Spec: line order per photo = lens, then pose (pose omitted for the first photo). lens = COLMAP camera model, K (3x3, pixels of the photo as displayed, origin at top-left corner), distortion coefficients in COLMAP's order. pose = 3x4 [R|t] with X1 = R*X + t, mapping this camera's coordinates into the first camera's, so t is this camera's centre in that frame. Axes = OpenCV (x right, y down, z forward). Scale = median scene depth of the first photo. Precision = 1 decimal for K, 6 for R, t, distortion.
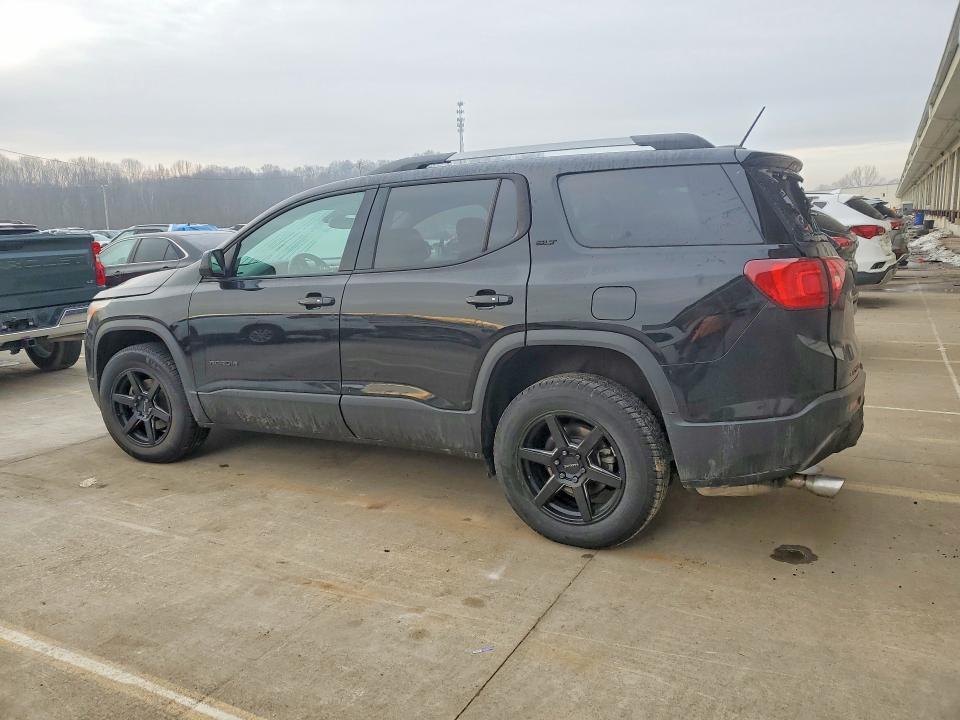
lens RADIAL K [[744.4, 0, 482.2], [0, 744.4, 352.3], [0, 0, 1]] dist [0.004505, 0.020295]
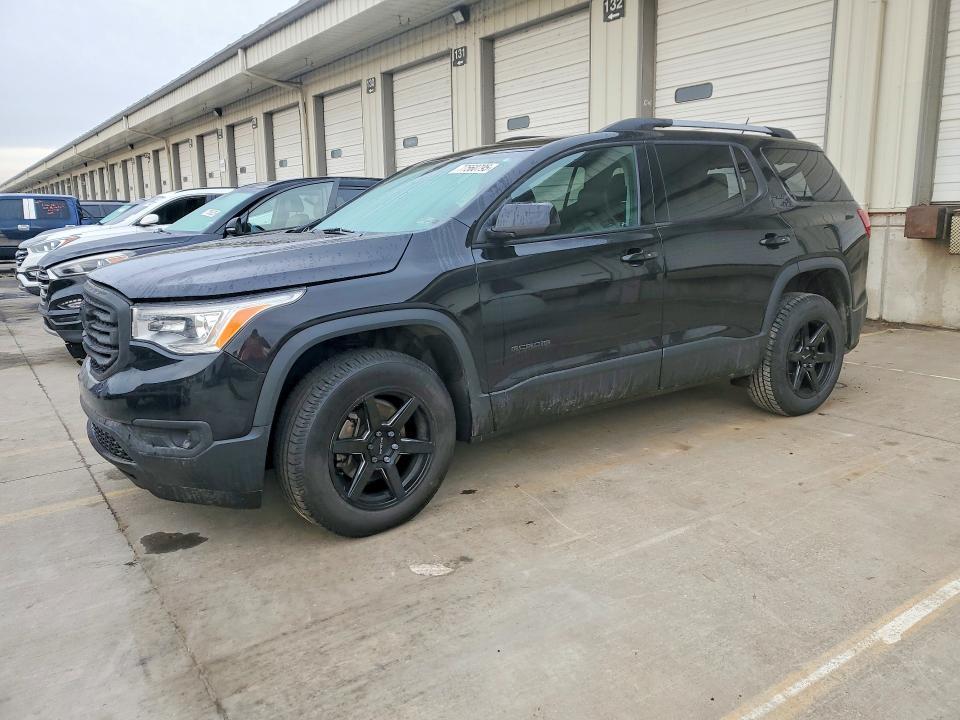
lens RADIAL K [[744.4, 0, 482.2], [0, 744.4, 365.5], [0, 0, 1]] dist [0.004505, 0.020295]
pose [[0.443701, -0.157042, 0.882308, -1.249172], [0.158271, 0.982783, 0.095333, -0.055846], [-0.882088, 0.097345, 0.460917, 0.796425]]
